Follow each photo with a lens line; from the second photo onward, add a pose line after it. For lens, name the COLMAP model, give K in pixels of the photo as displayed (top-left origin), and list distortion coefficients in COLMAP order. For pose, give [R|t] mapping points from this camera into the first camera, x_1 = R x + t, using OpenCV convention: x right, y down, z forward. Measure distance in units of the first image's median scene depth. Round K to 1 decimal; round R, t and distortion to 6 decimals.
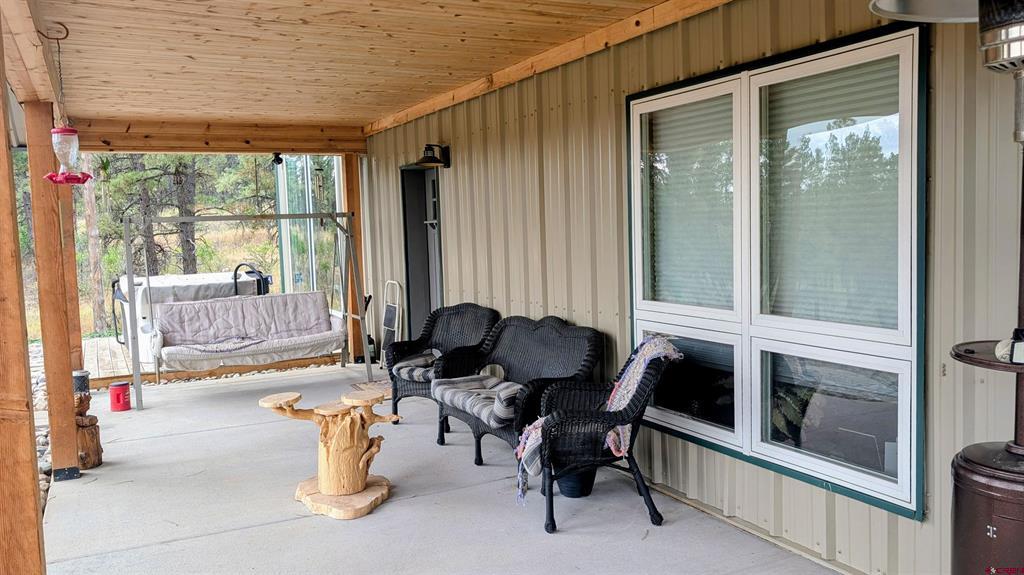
lens RADIAL K [[807.7, 0, 512.0], [0, 807.7, 287.5], [0, 0, 1]] dist [-0.001712, -0.002660]
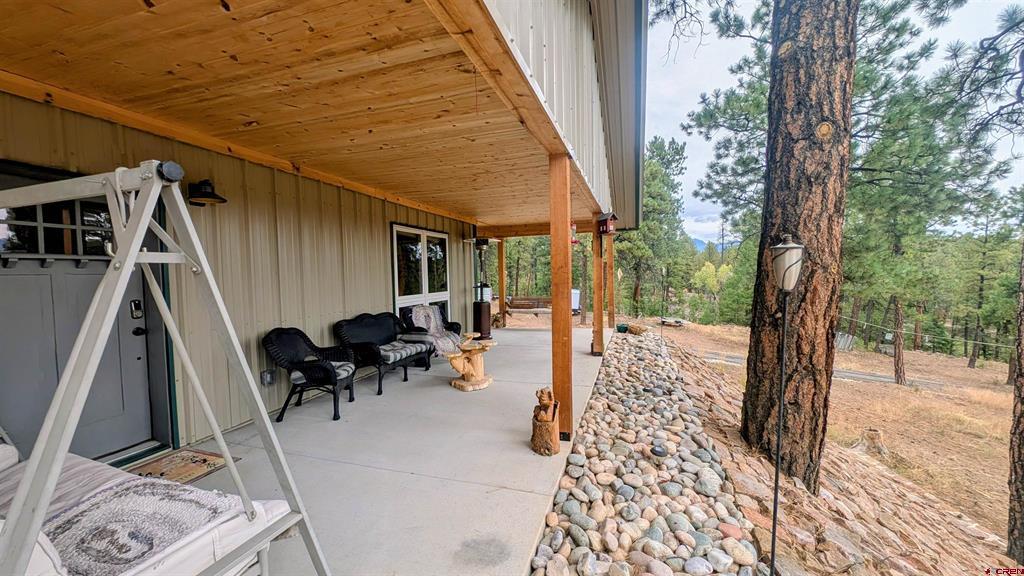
lens RADIAL K [[385.3, 0, 514.4], [0, 385.3, 289.9], [0, 0, 1]] dist [0.005304, -0.006987]
pose [[-0.710702, 0.015571, 0.703321, -1.056423], [0.092030, 0.993221, 0.071007, -0.064078], [-0.697448, 0.115191, -0.707317, 1.658626]]
